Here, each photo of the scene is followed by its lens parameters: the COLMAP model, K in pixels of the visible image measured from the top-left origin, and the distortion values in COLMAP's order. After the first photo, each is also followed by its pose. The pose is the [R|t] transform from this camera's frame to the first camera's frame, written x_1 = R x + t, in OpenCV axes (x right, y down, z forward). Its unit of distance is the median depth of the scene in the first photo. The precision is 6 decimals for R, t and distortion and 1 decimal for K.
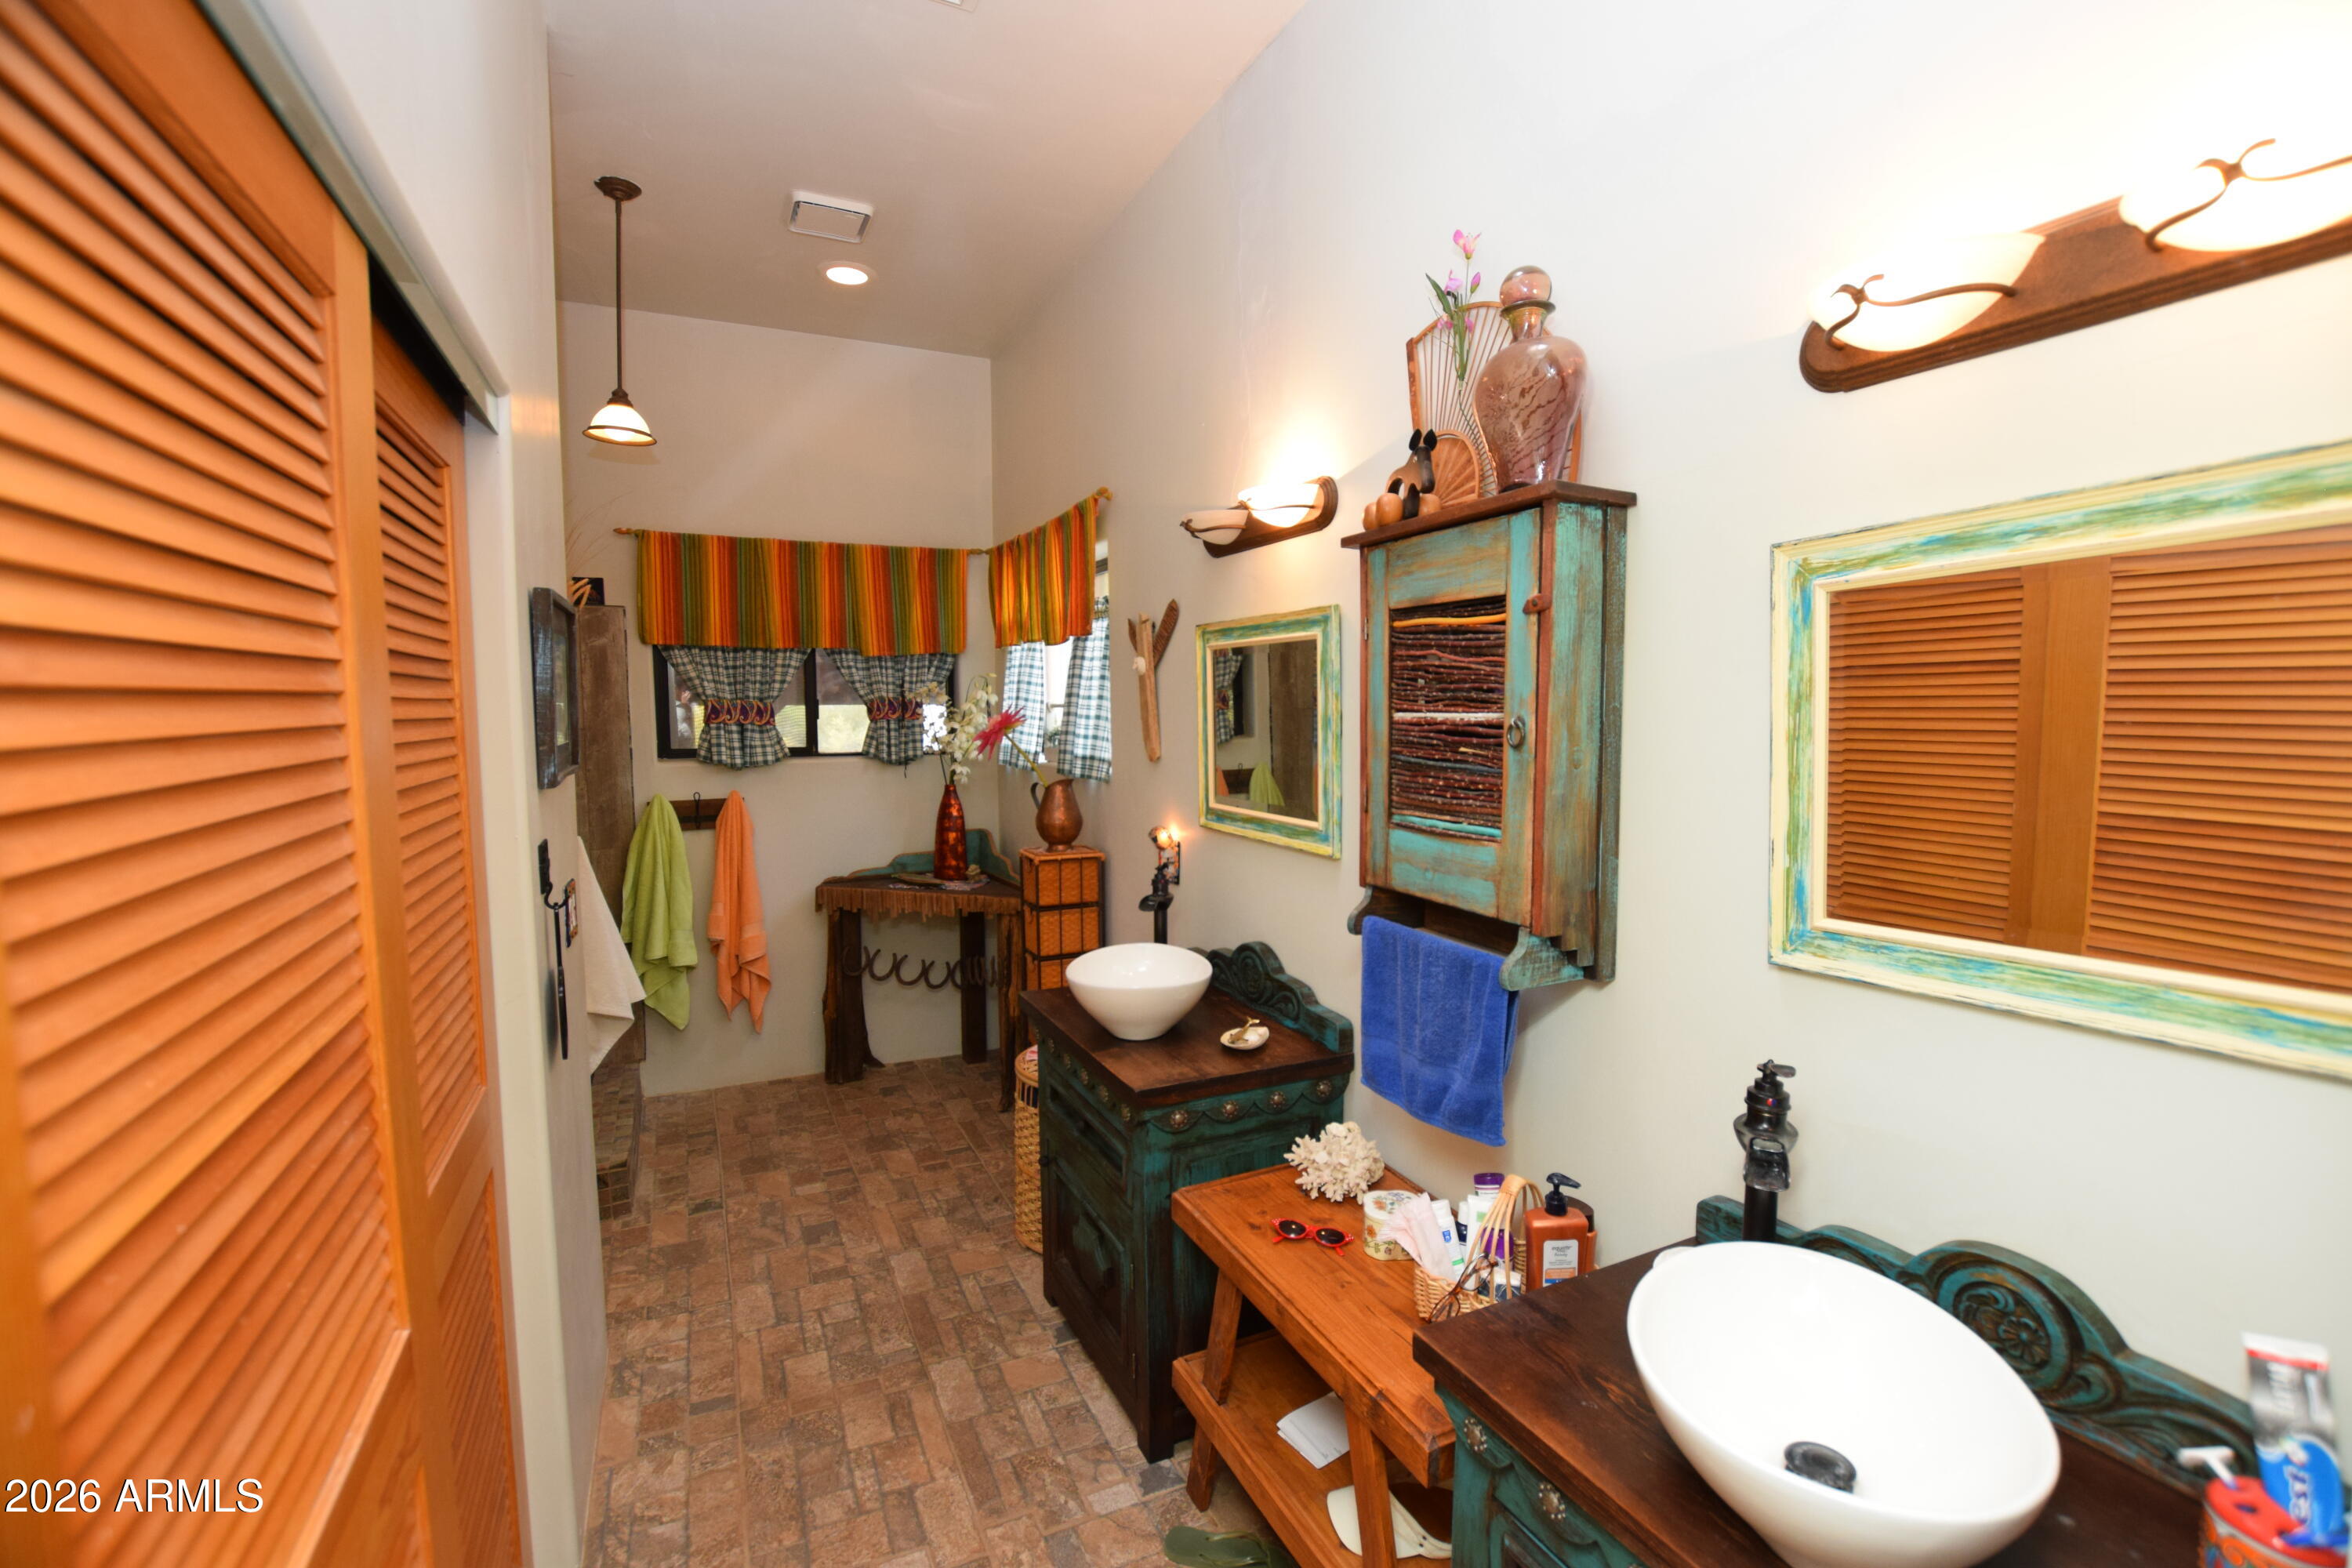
lens RADIAL K [[1032.1, 0, 1178.8], [0, 1032.1, 779.0], [0, 0, 1]] dist [-0.031946, 0.002850]
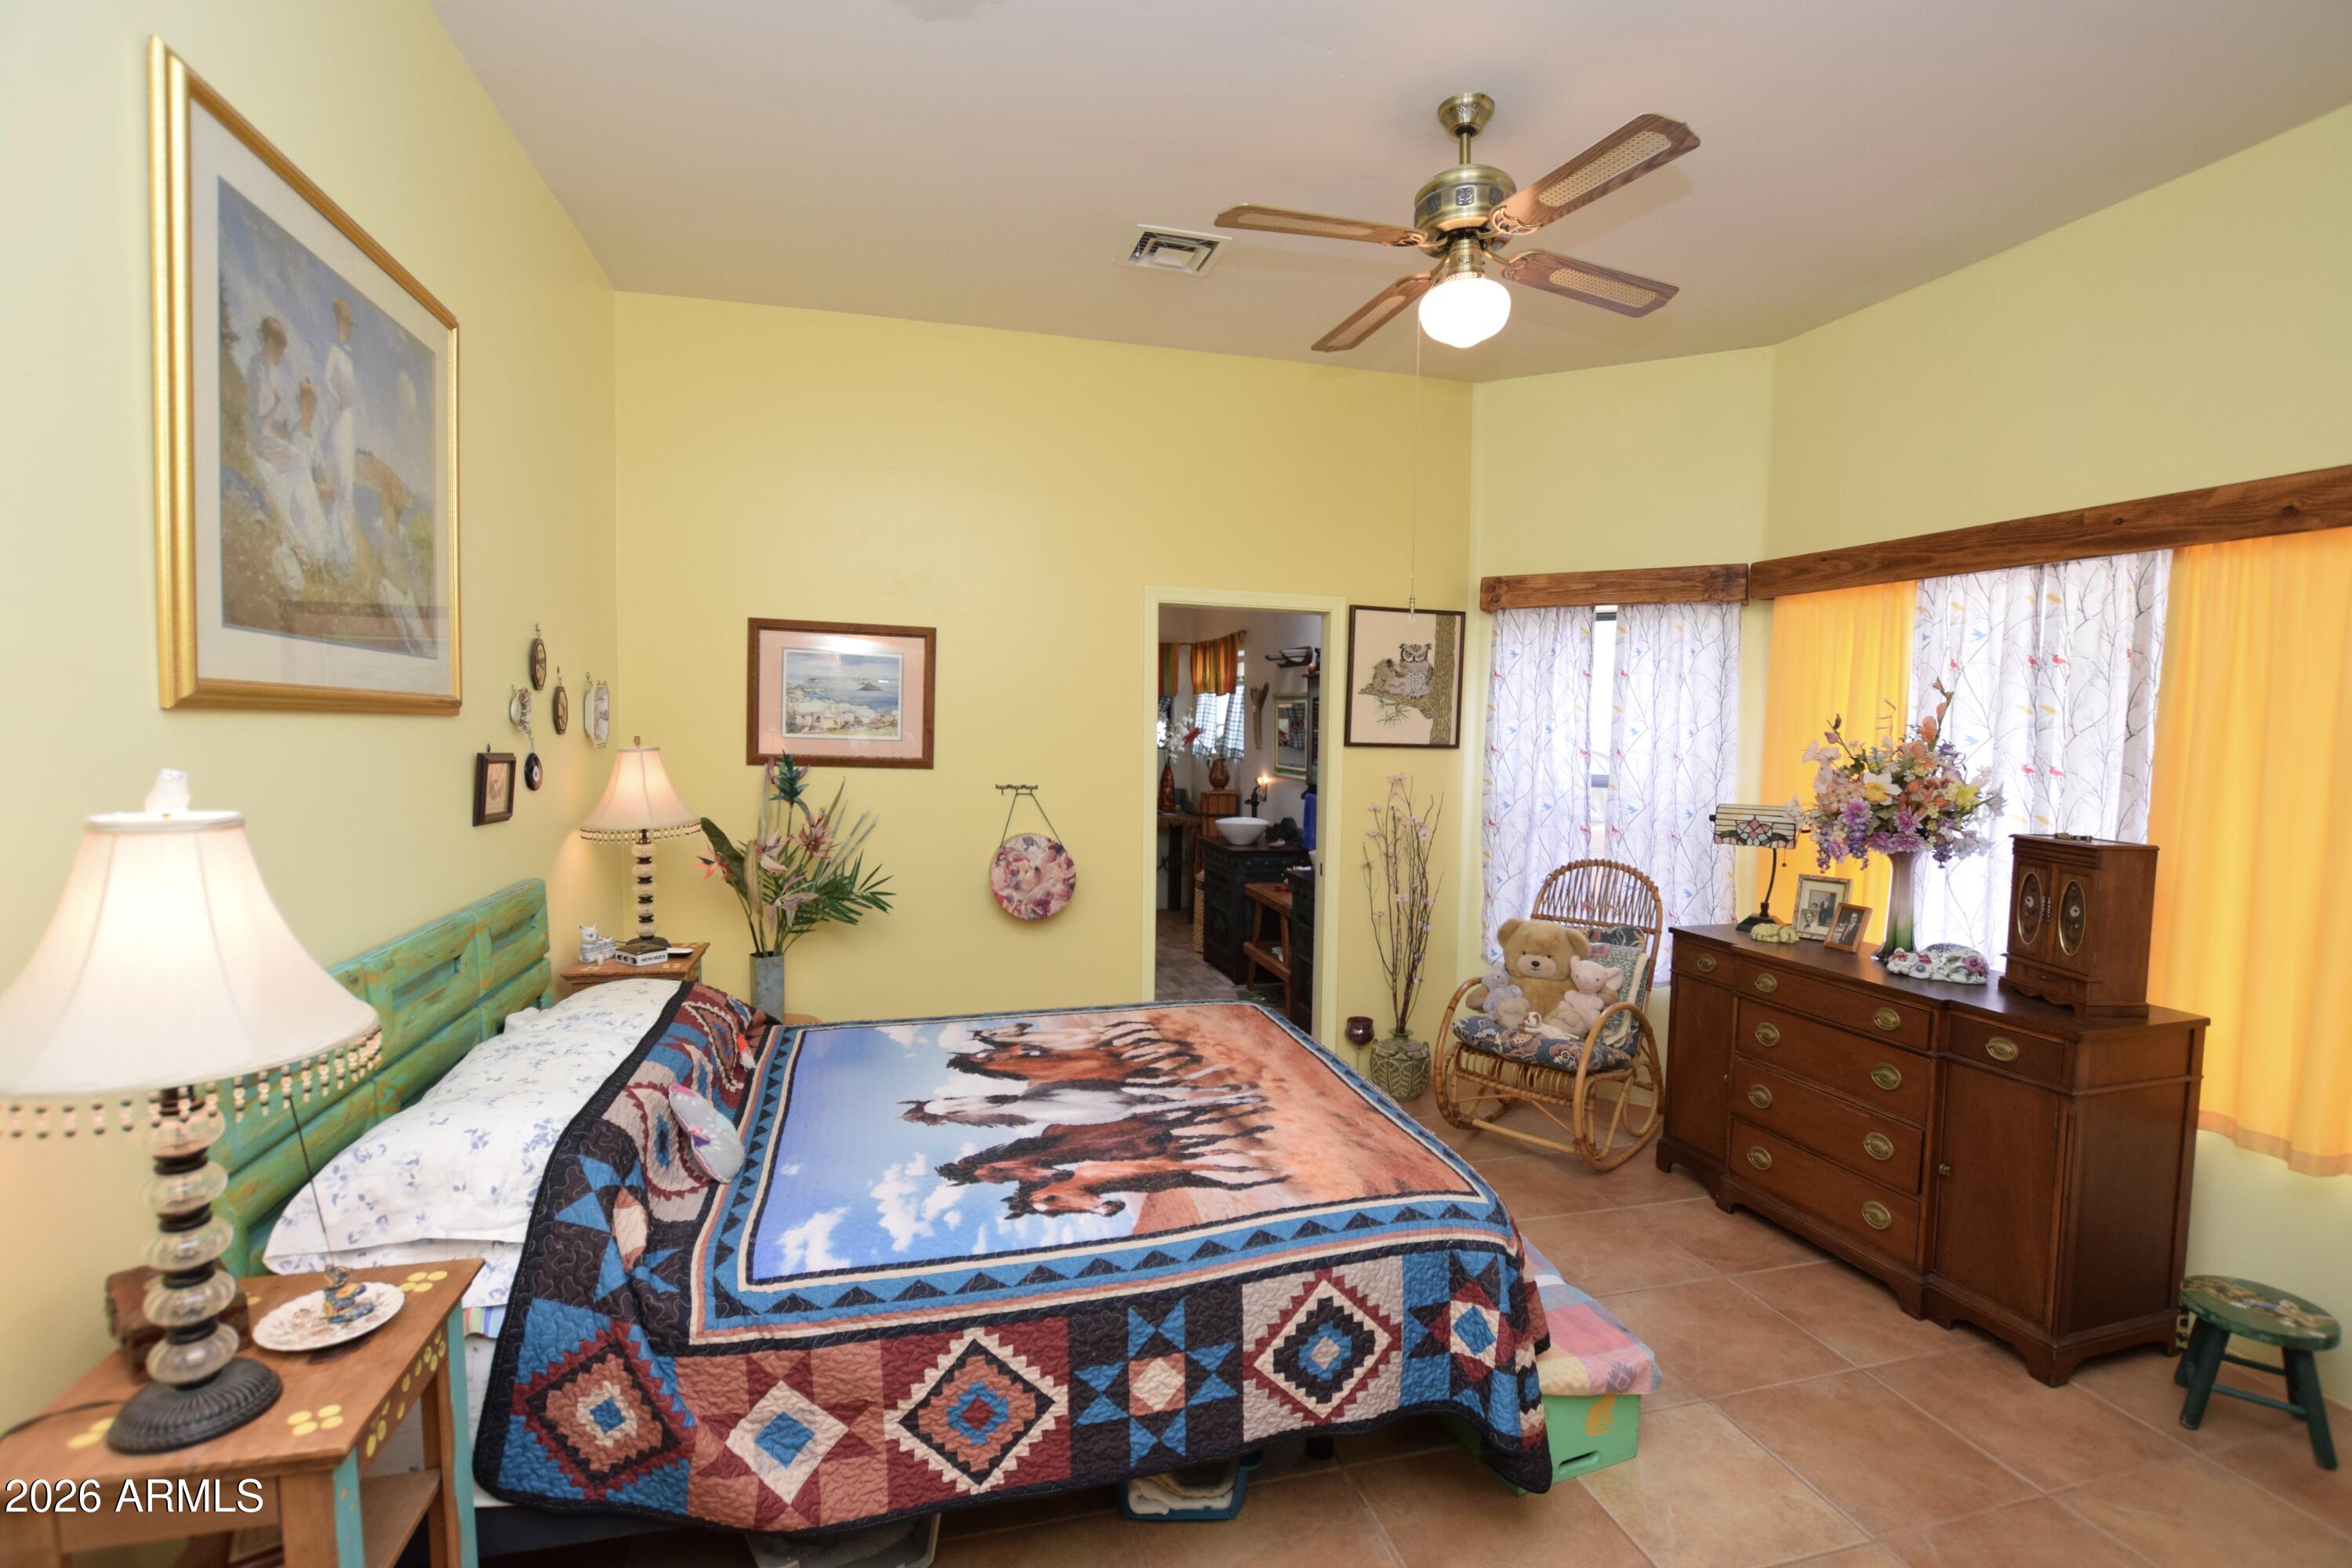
lens RADIAL K [[1032.1, 0, 1176.3], [0, 1032.1, 783.1], [0, 0, 1]] dist [-0.031946, 0.002850]
pose [[0.982605, 0.029486, -0.183352, 0.193719], [-0.032161, 0.999415, -0.011632, 0.079604], [0.182902, 0.017327, 0.982978, -1.149585]]
